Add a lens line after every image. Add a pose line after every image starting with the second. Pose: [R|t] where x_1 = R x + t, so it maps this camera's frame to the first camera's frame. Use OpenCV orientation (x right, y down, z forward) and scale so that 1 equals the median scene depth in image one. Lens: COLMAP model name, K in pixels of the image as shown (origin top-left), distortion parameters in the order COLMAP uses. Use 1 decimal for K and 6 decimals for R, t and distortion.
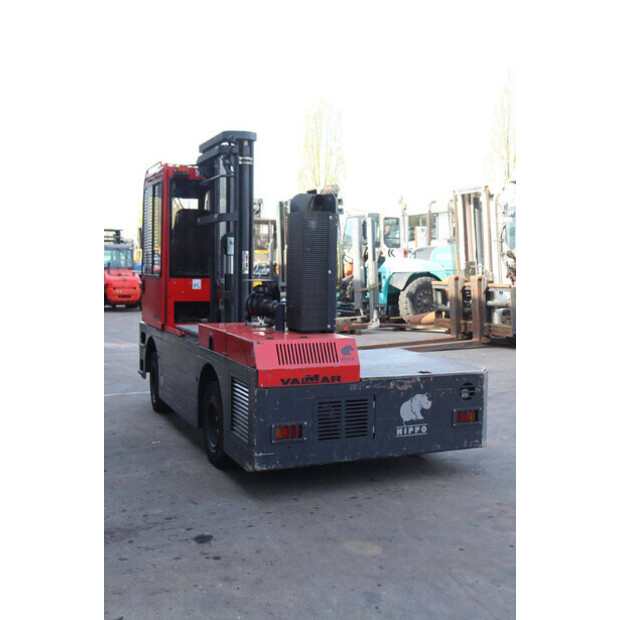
lens RADIAL K [[732.1, 0, 310.0], [0, 732.1, 310.0], [0, 0, 1]] dist [0.001922, 0.004212]
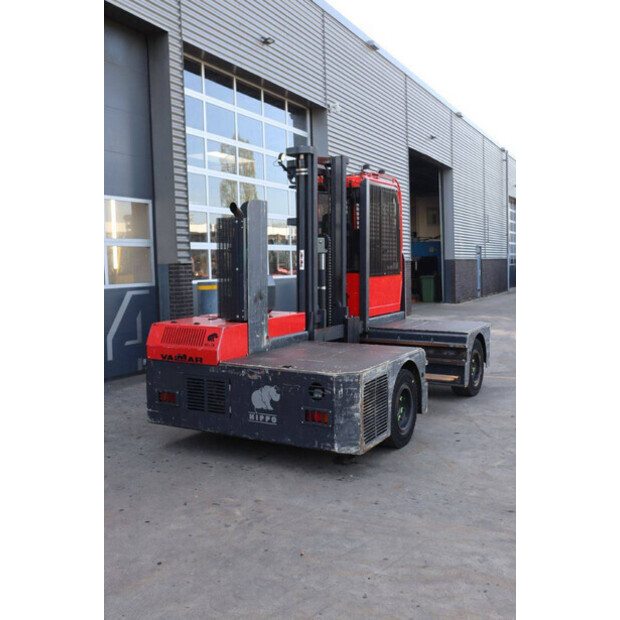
lens RADIAL K [[648.4, 0, 310.0], [0, 648.4, 310.0], [0, 0, 1]] dist [-0.004912, -0.002001]
pose [[0.627739, 0.056919, -0.776340, 0.907236], [-0.041418, 0.998353, 0.039706, -0.033830], [0.777322, 0.007229, 0.629062, 0.456903]]
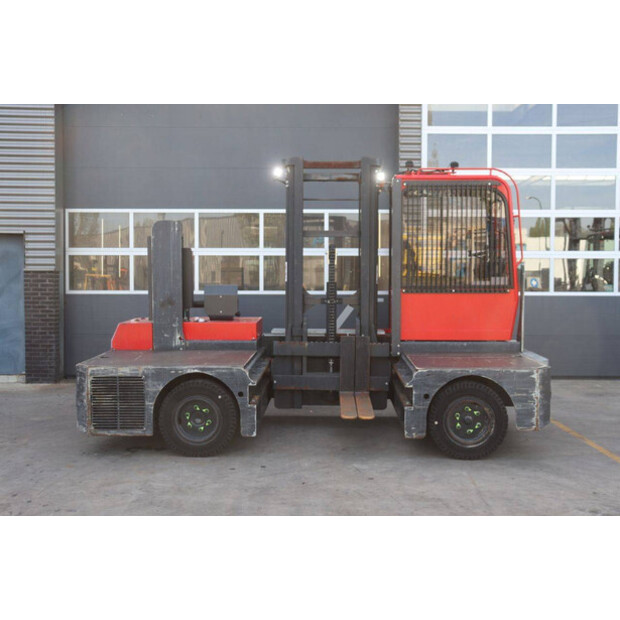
lens RADIAL K [[727.3, 0, 310.0], [0, 727.3, 310.0], [0, 0, 1]] dist [0.005239, 0.014367]
pose [[-0.411017, 0.053388, -0.910063, 1.174692], [-0.056070, 0.994913, 0.083688, -0.122208], [0.909902, 0.085424, -0.405933, 1.800187]]
